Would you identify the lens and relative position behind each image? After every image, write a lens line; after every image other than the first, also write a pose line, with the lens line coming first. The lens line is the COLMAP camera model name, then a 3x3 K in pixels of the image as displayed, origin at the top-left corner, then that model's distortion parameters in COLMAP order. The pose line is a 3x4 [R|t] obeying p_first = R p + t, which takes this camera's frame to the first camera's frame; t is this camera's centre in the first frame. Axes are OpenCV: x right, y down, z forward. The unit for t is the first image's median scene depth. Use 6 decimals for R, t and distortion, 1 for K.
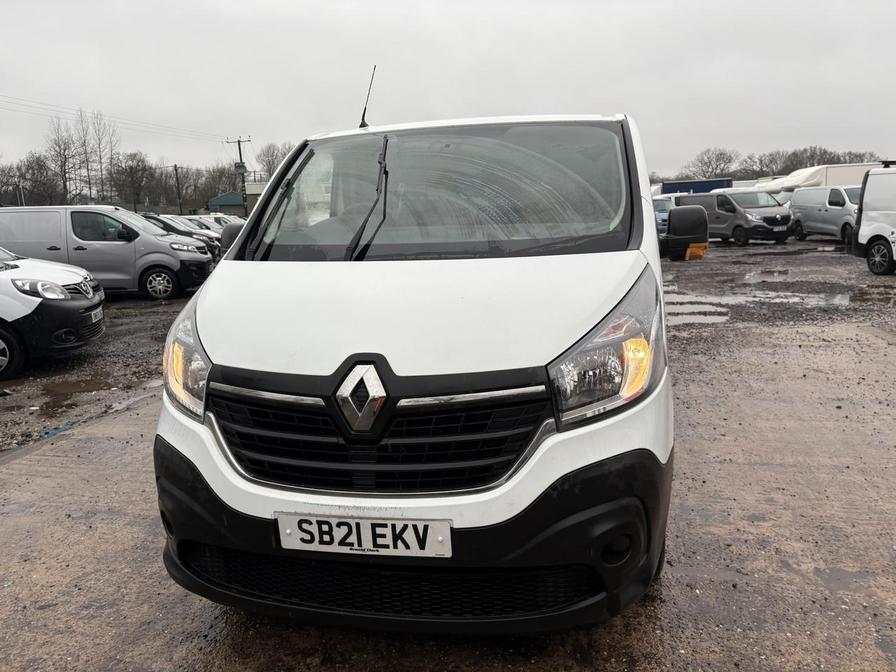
lens RADIAL K [[658.2, 0, 449.5], [0, 658.2, 331.6], [0, 0, 1]] dist [0.042321, -0.046242]
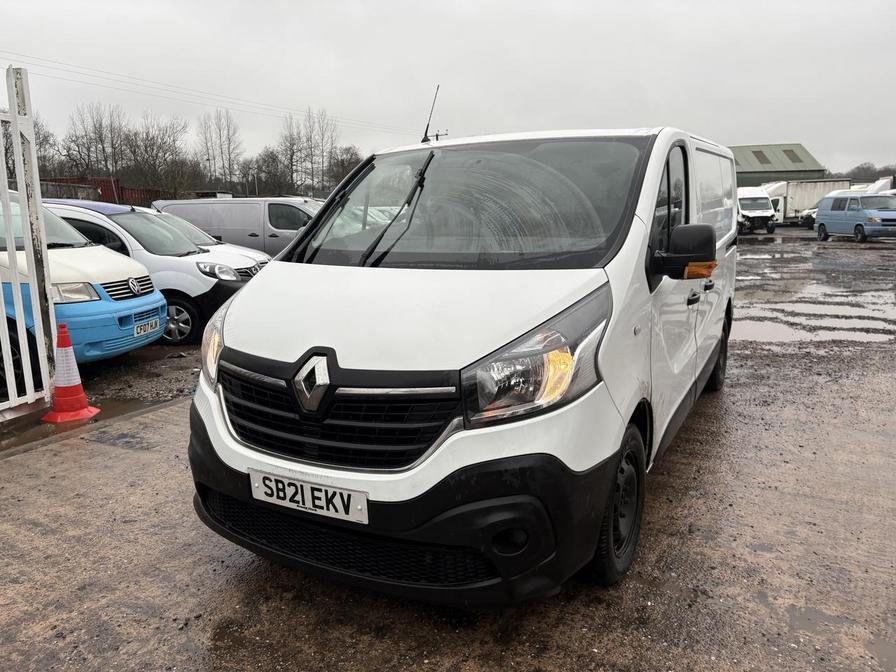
lens RADIAL K [[658.2, 0, 446.3], [0, 658.2, 333.1], [0, 0, 1]] dist [0.042321, -0.046242]
pose [[0.955822, 0.071219, -0.285189, 0.379152], [-0.066725, 0.997447, 0.025457, -0.033534], [0.286274, -0.005303, 0.958133, -0.077128]]
